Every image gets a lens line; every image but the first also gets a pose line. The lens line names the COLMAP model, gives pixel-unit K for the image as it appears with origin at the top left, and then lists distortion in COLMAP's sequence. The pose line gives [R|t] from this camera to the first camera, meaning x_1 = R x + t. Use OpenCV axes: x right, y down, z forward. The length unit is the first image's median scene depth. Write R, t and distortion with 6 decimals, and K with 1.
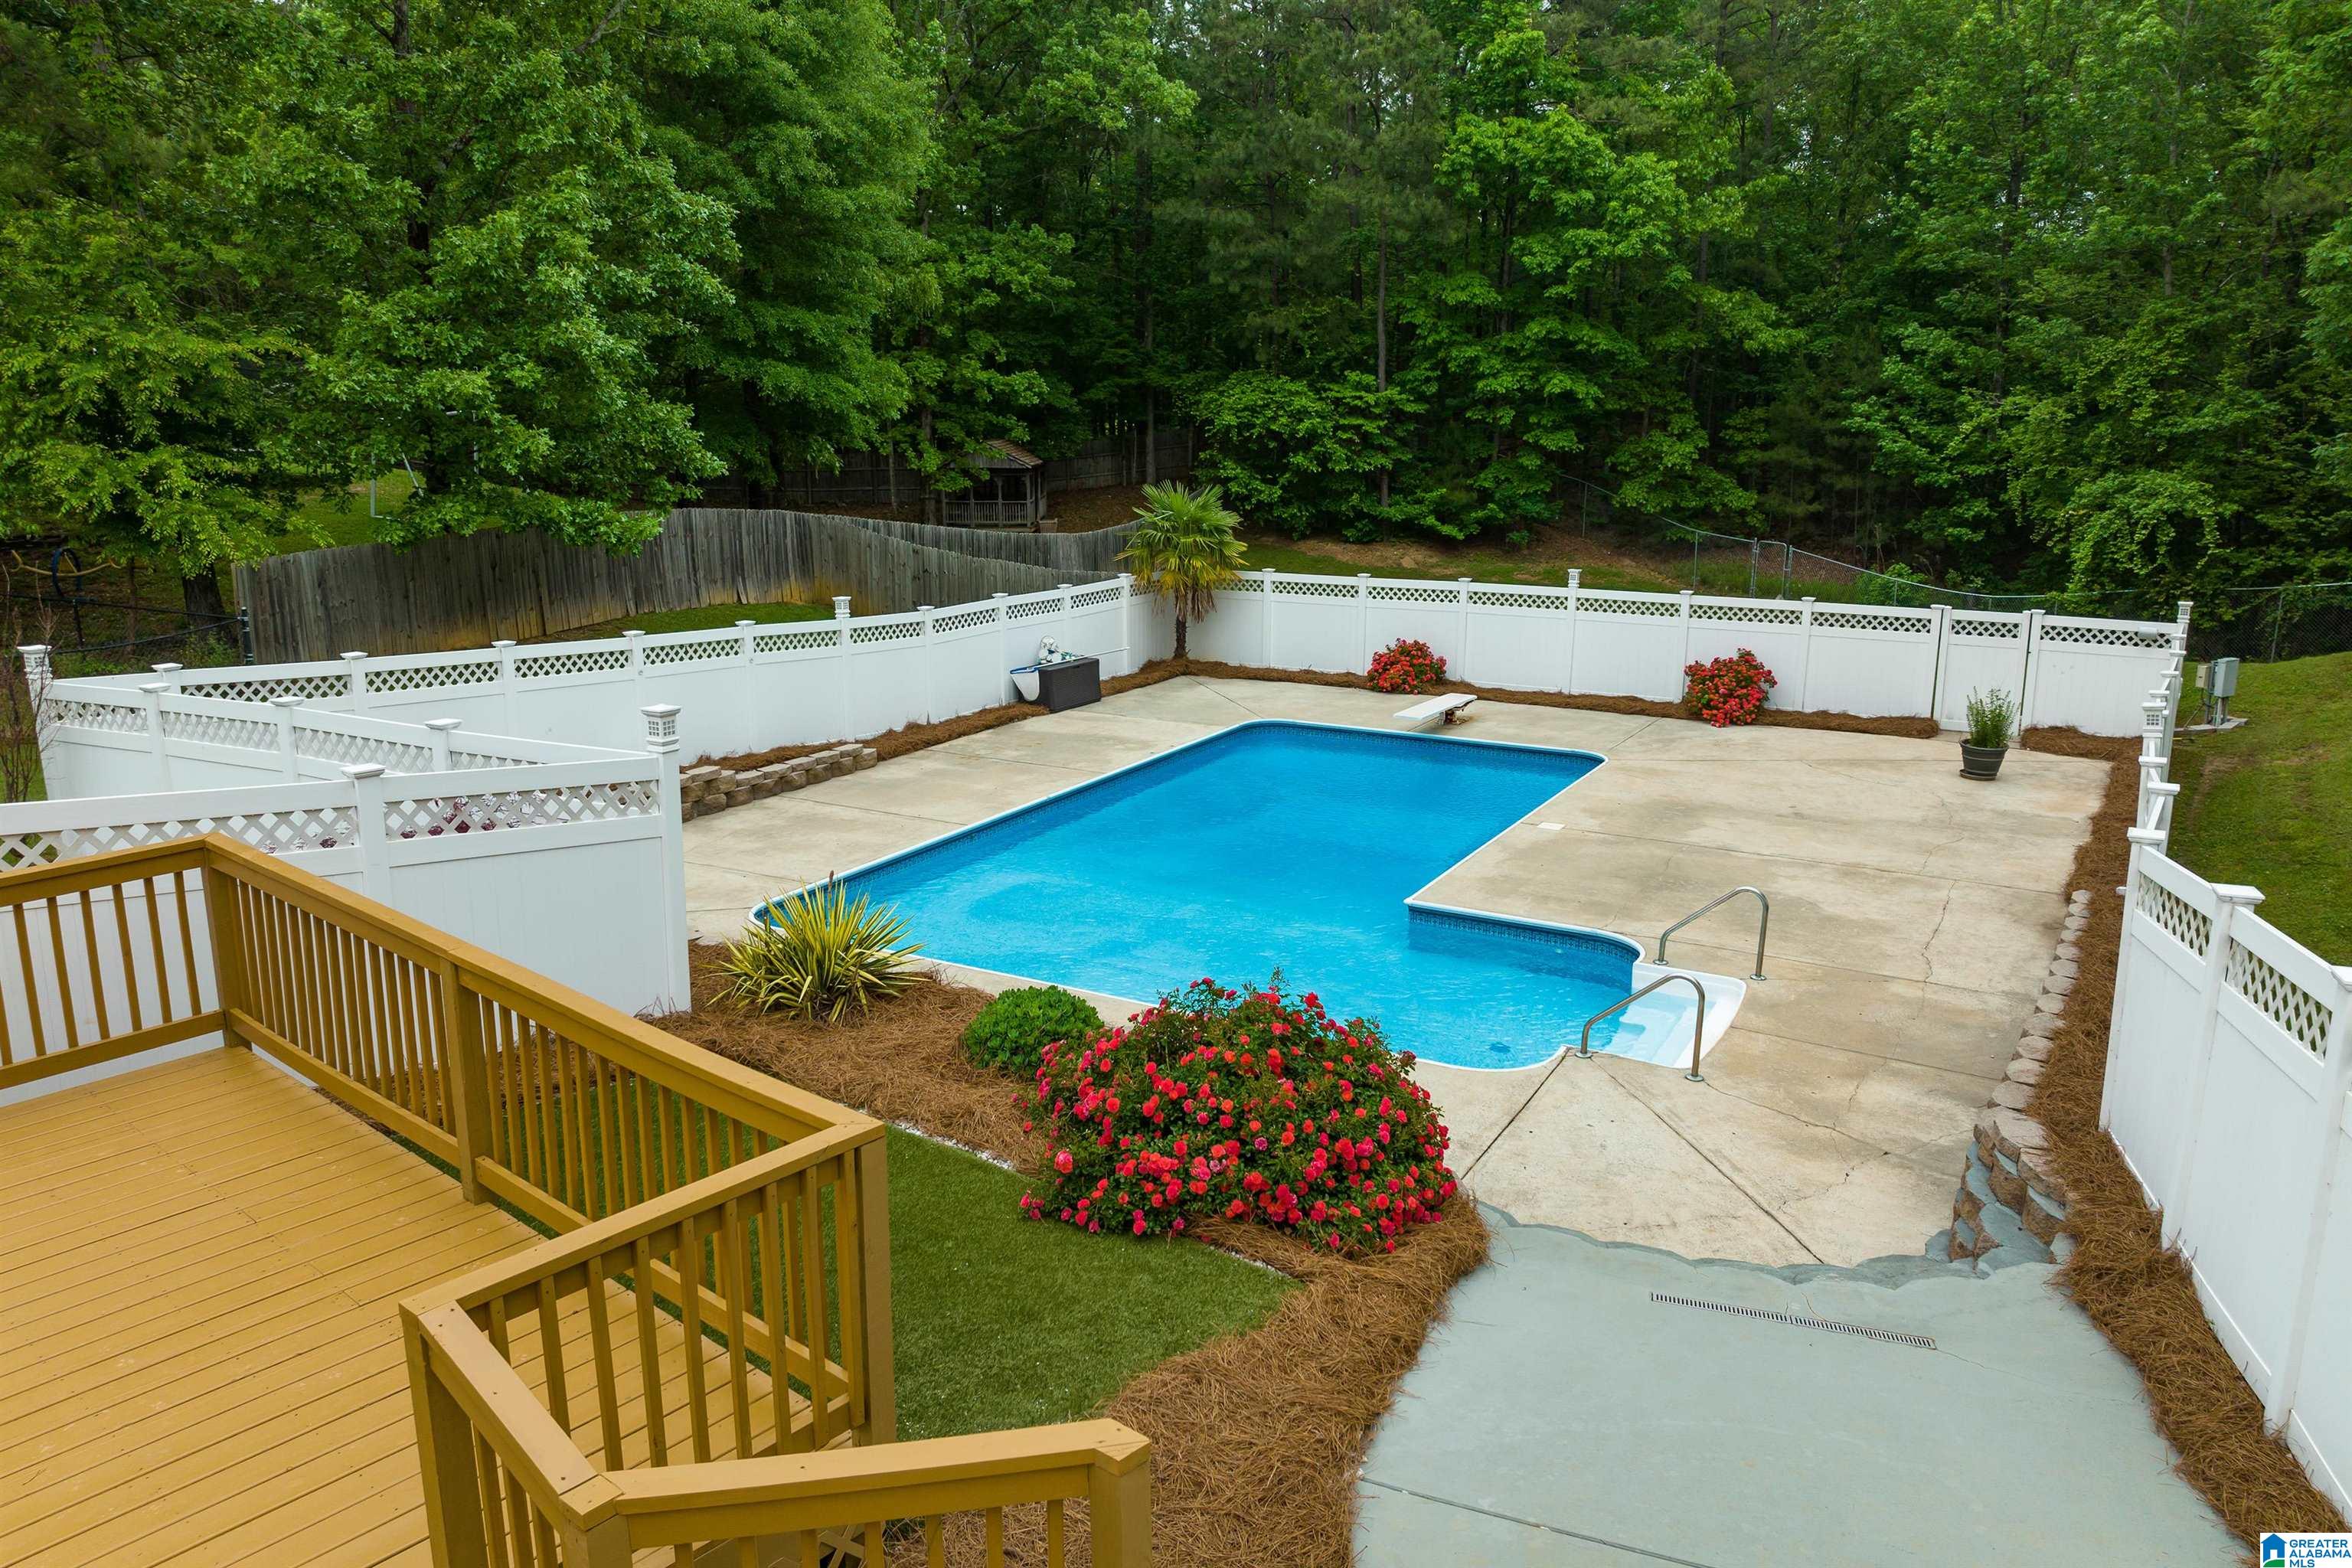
lens RADIAL K [[1655.1, 0, 1175.6], [0, 1655.1, 781.1], [0, 0, 1]] dist [-0.042919, 0.004931]
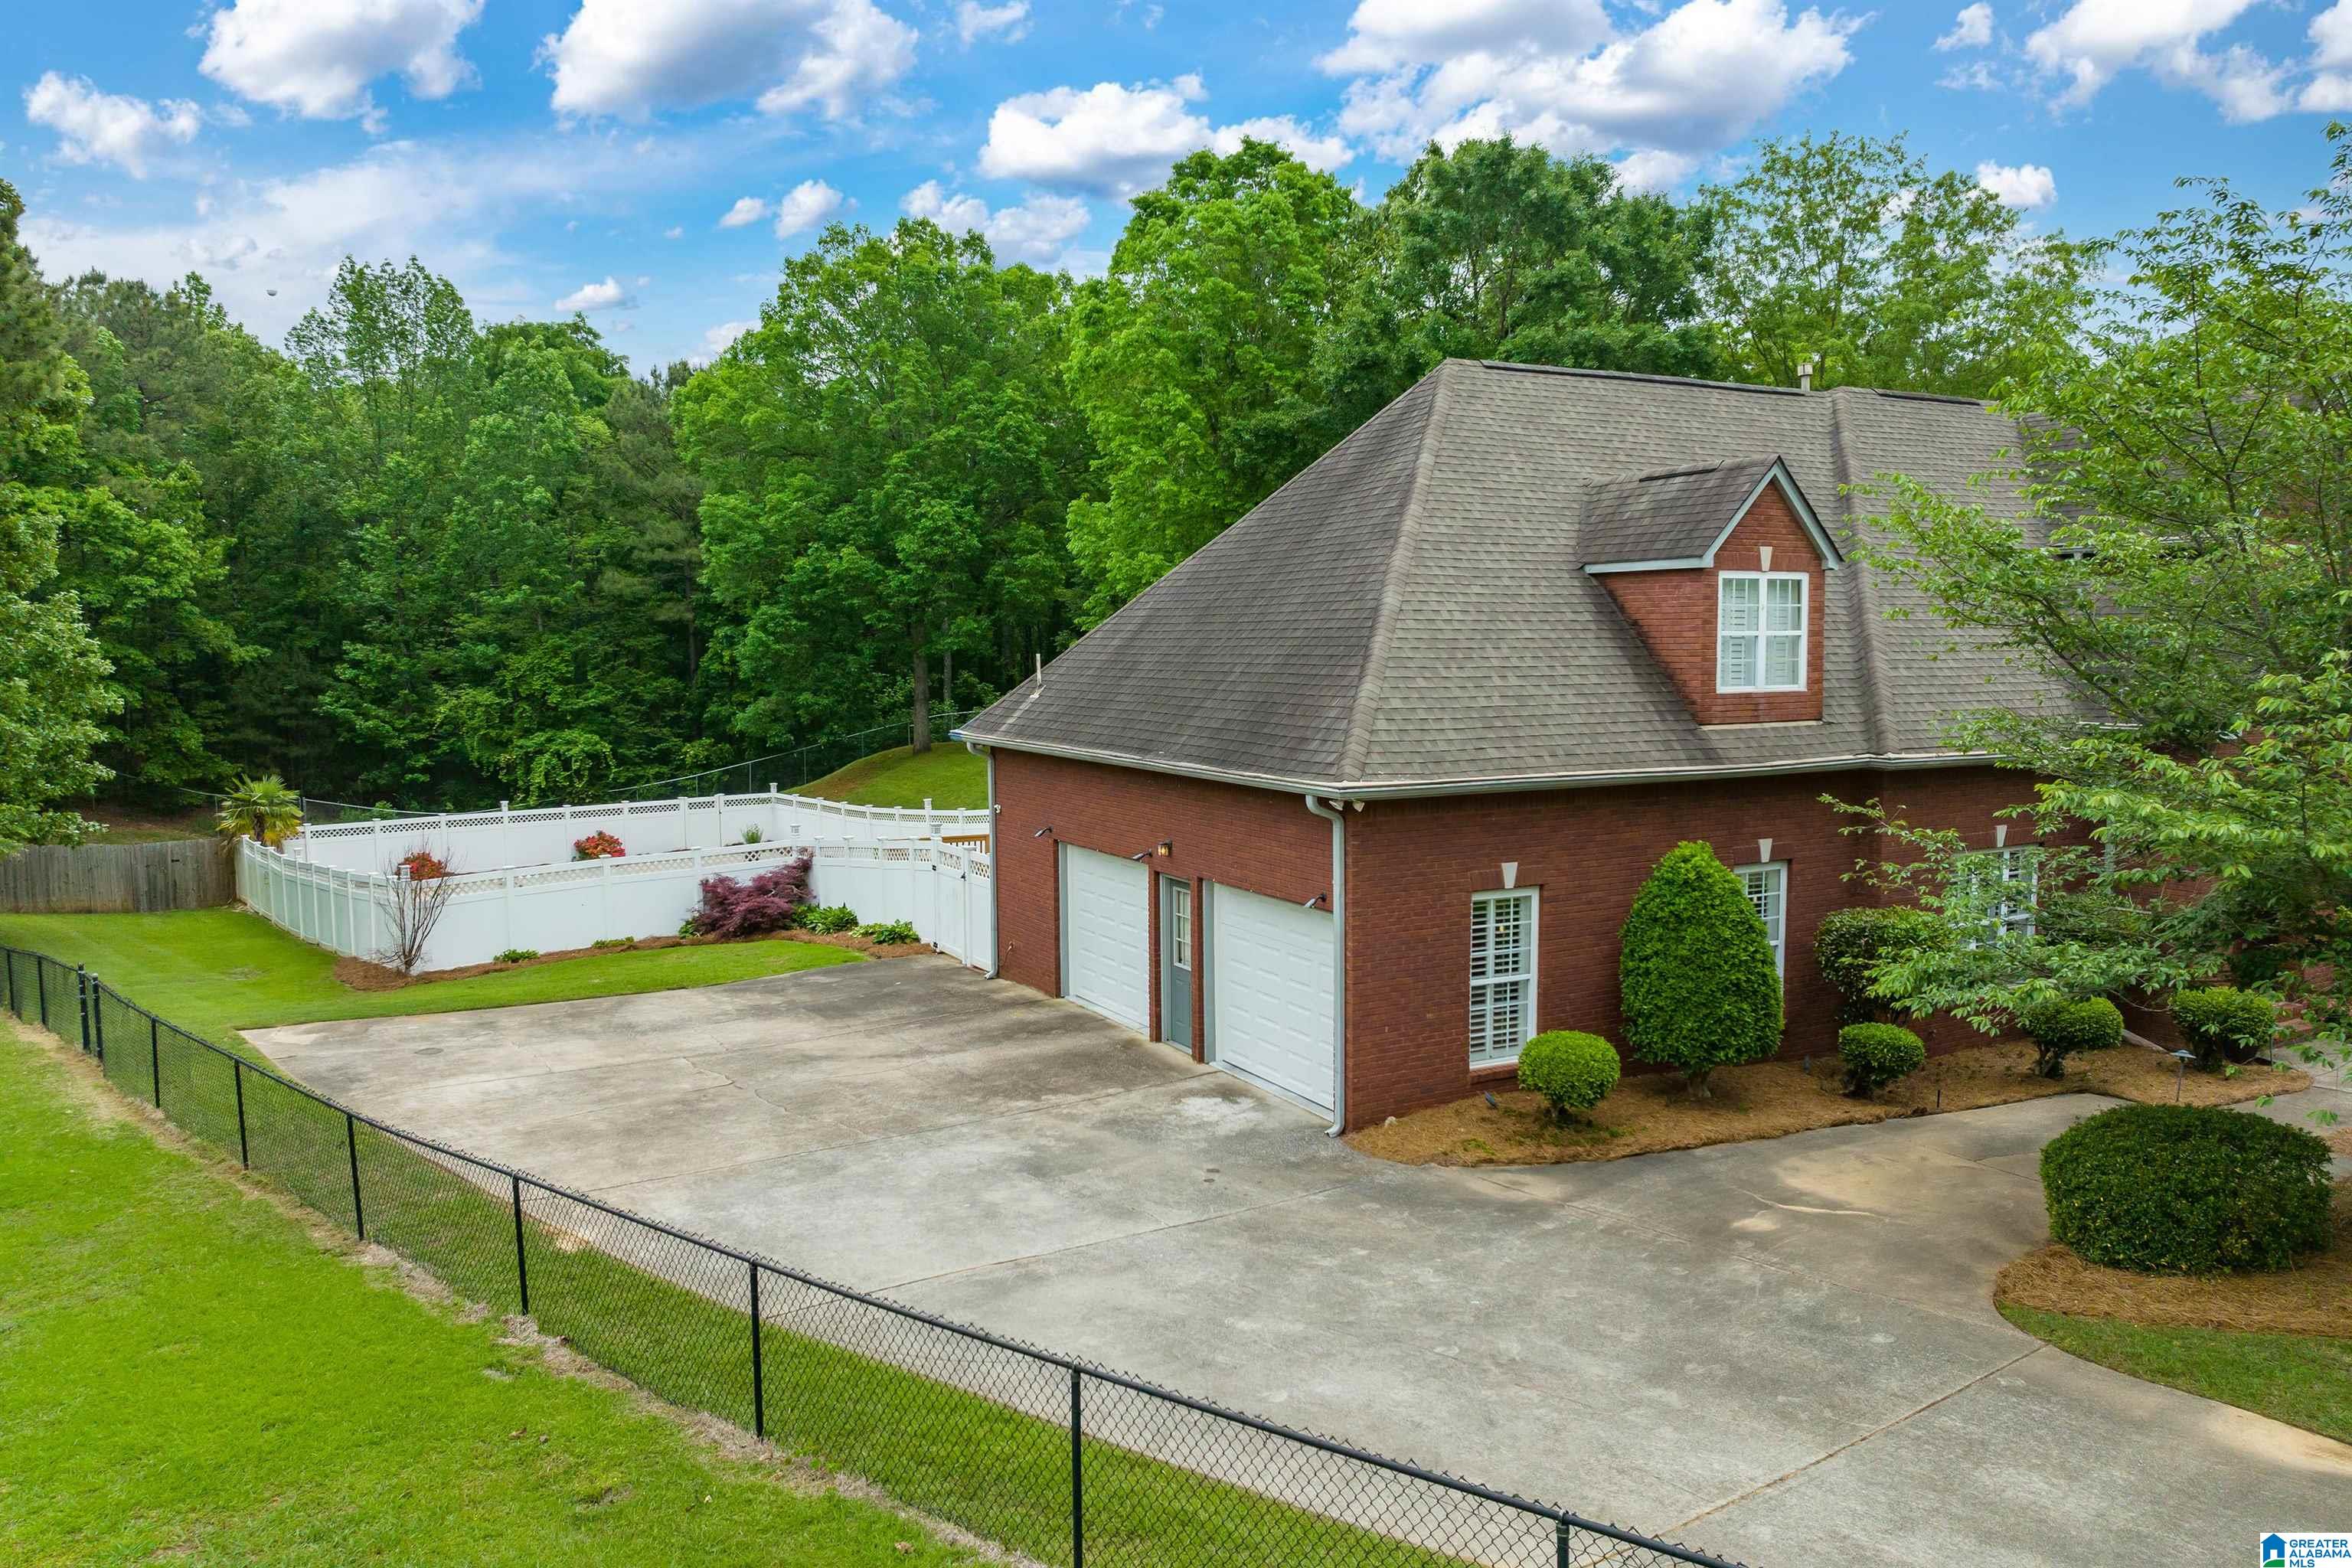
lens RADIAL K [[1655.1, 0, 1174.9], [0, 1655.1, 787.6], [0, 0, 1]] dist [-0.042919, 0.004931]
pose [[0.375077, -0.084476, 0.923136, -0.798421], [0.217233, 0.976119, 0.001061, 0.013086], [-0.901181, 0.200138, 0.384471, -0.271478]]
